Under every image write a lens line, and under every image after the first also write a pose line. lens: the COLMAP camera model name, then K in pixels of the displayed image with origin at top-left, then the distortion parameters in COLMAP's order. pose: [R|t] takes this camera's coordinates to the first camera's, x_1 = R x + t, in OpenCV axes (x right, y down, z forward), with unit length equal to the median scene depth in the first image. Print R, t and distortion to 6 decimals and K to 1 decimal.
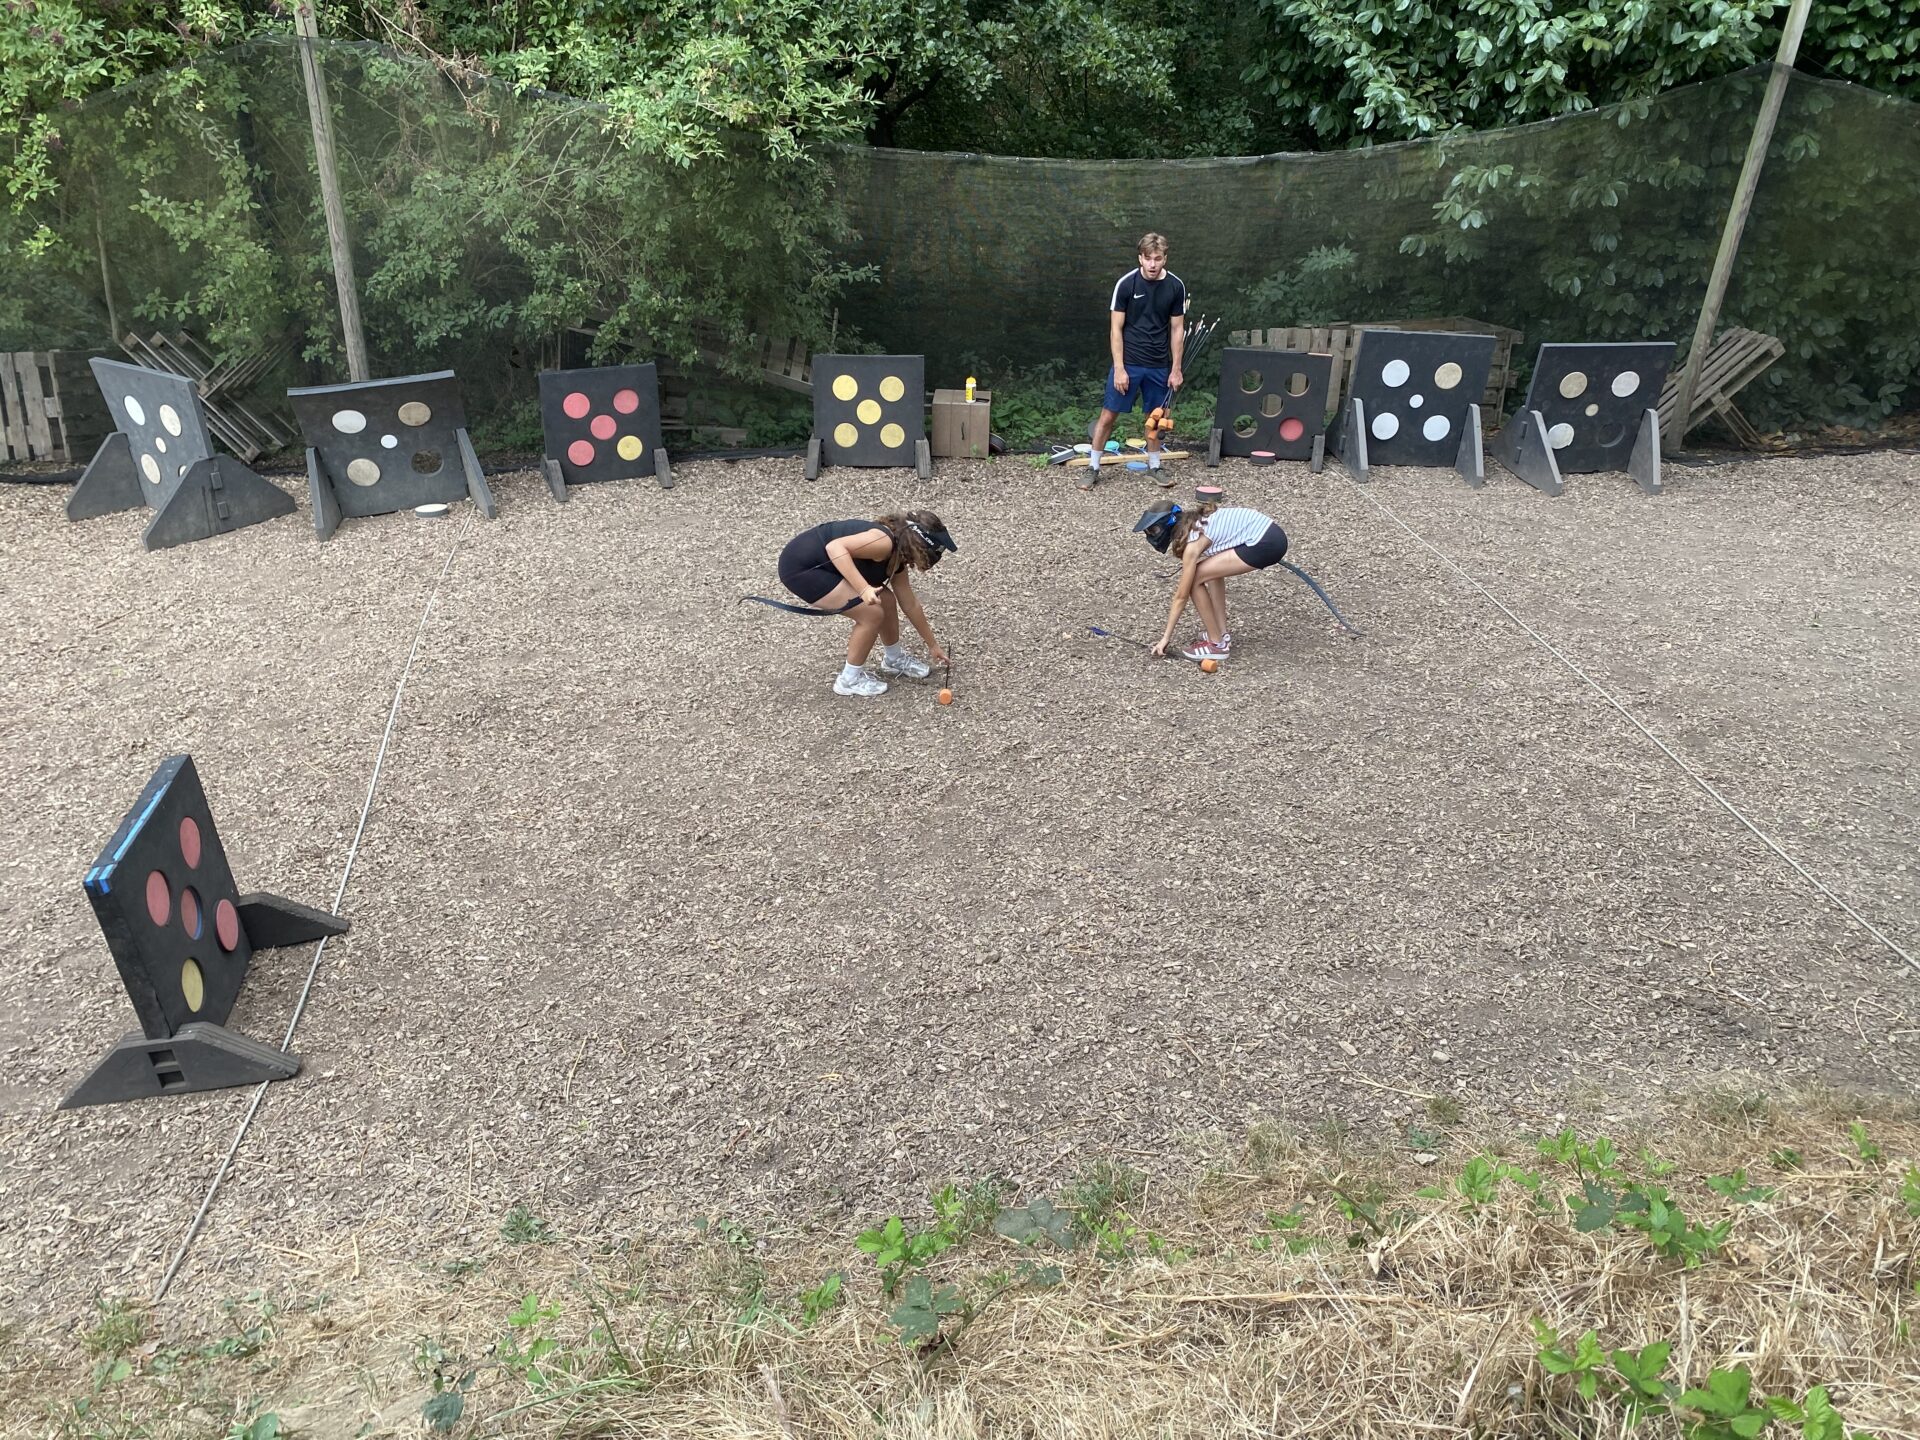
lens RADIAL K [[1451.6, 0, 959.0], [0, 1451.6, 715.7], [0, 0, 1]] dist [-0.196385, 0.091314]
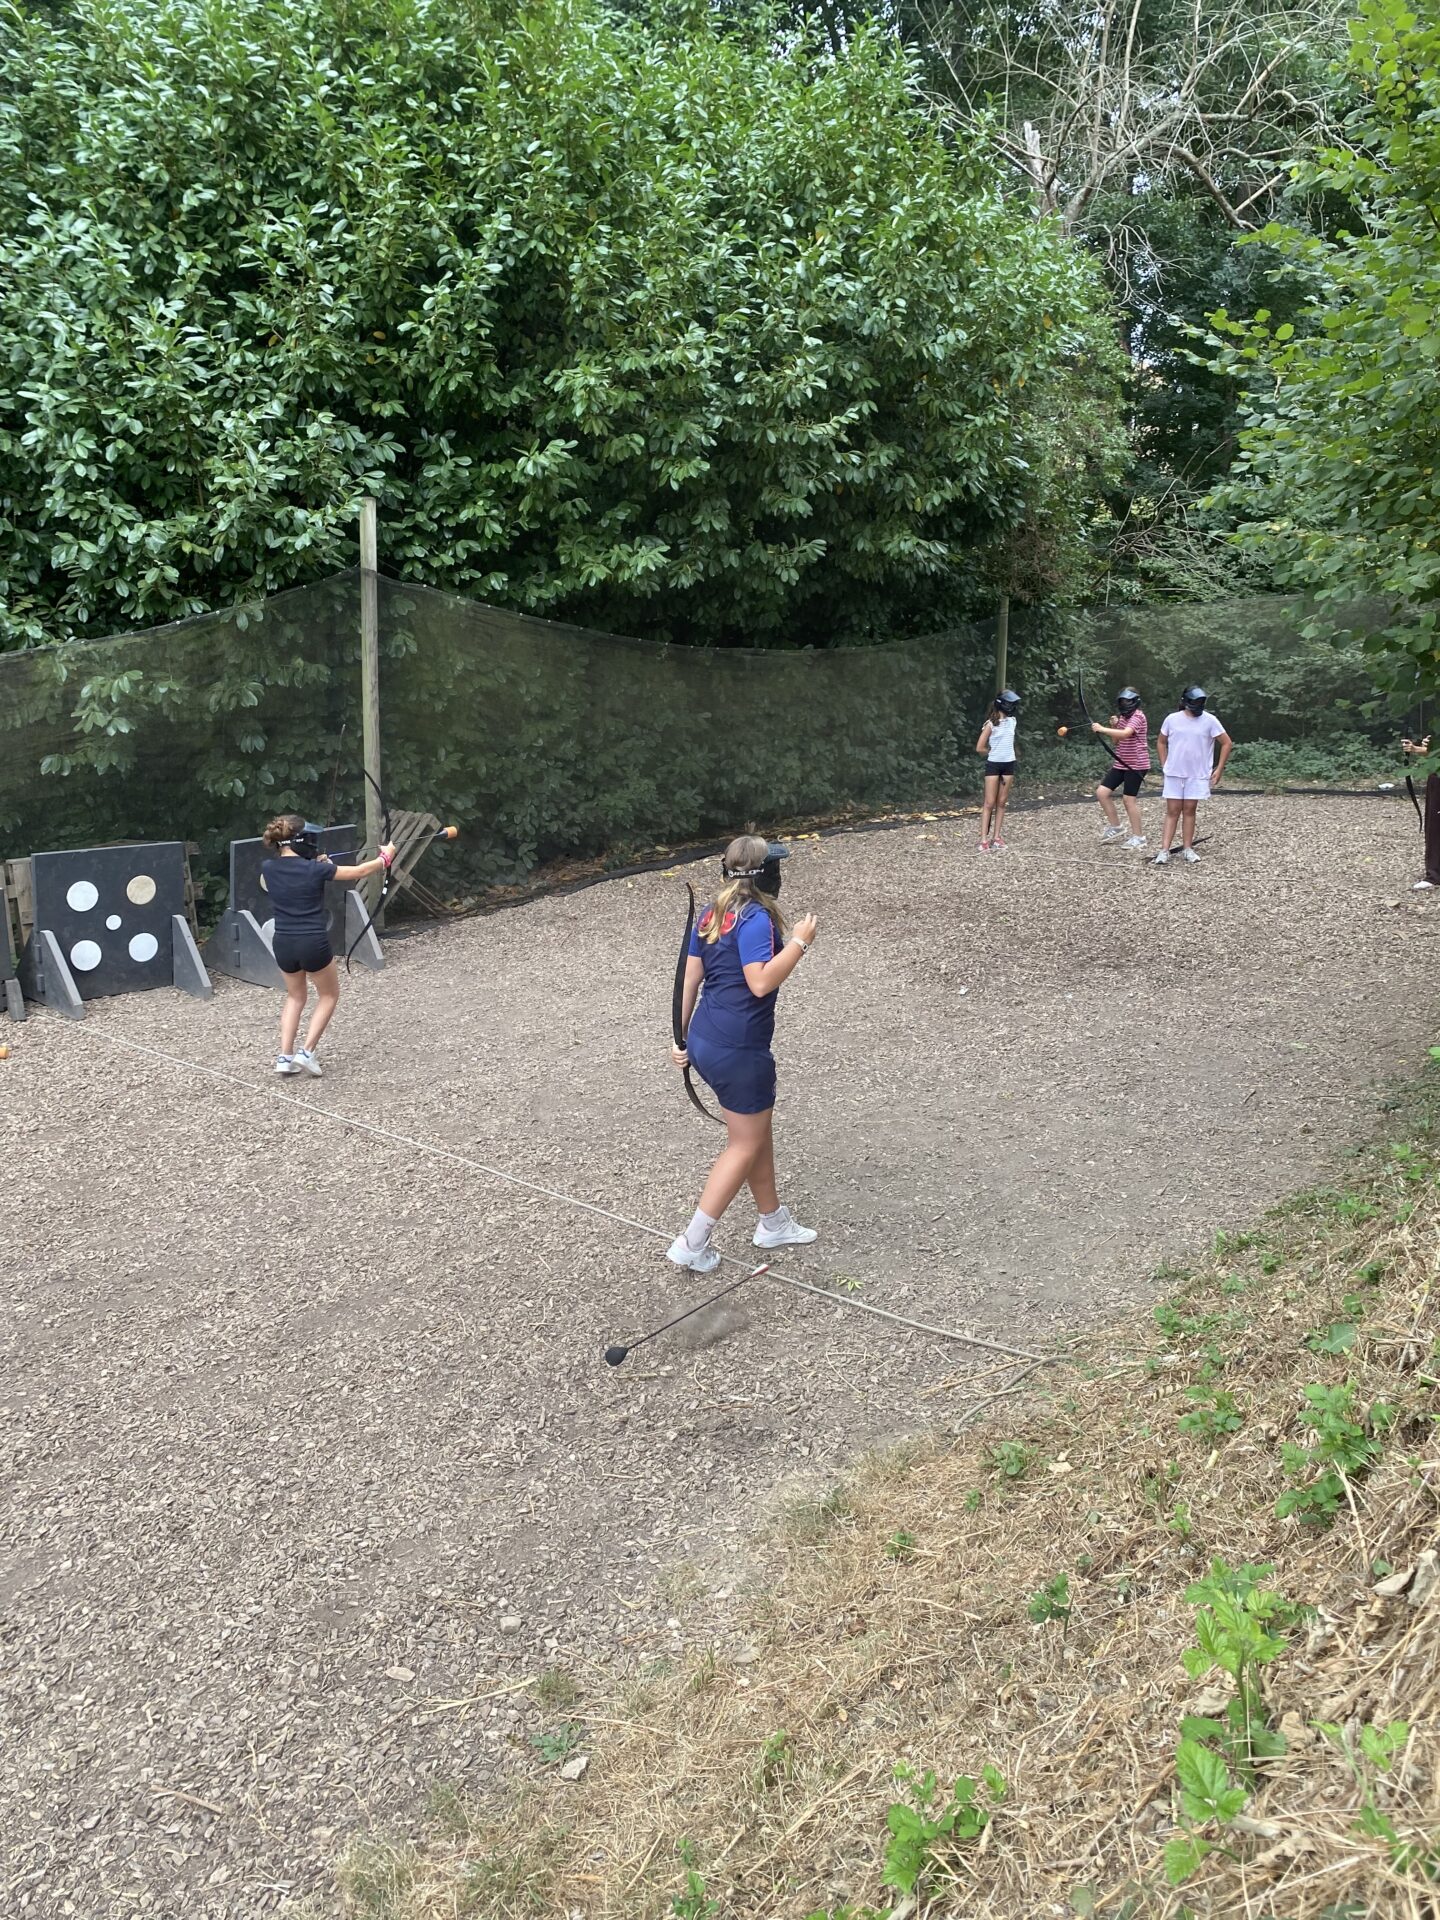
lens RADIAL K [[1390.1, 0, 720.0], [0, 1390.1, 960.0], [0, 0, 1]] dist [-0.032294, 0.003455]
pose [[0.701658, -0.177102, 0.690153, -0.012739], [0.326326, 0.940933, -0.090311, 0.003422], [-0.633394, 0.288583, 0.718006, 0.117918]]
